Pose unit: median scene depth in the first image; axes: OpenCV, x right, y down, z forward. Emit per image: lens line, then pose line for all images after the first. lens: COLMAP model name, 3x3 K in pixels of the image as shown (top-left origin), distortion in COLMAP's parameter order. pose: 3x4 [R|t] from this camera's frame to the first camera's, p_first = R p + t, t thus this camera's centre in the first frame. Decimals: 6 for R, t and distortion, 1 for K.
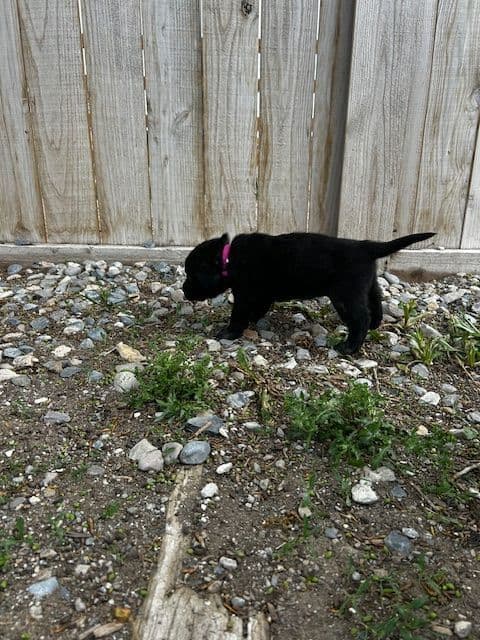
lens RADIAL K [[542.7, 0, 238.0], [0, 542.7, 321.2], [0, 0, 1]] dist [0.011236, -0.020320]
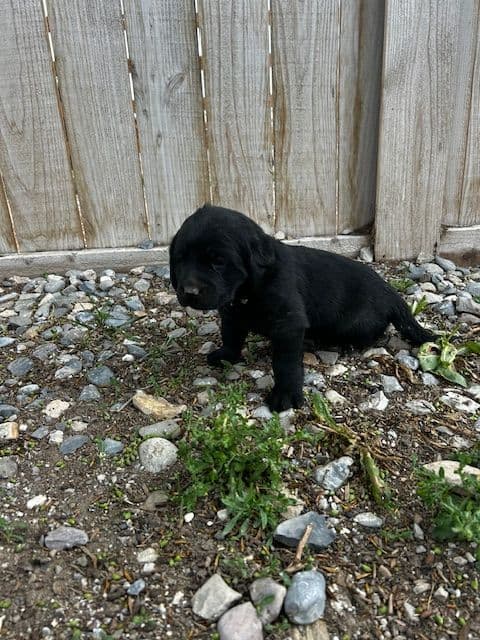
lens RADIAL K [[542.7, 0, 239.7], [0, 542.7, 320.6], [0, 0, 1]] dist [0.011236, -0.020320]
pose [[0.995651, -0.081579, 0.044991, -0.076753], [0.080385, 0.996377, 0.027754, -0.043445], [-0.047092, -0.024017, 0.998602, 0.199544]]
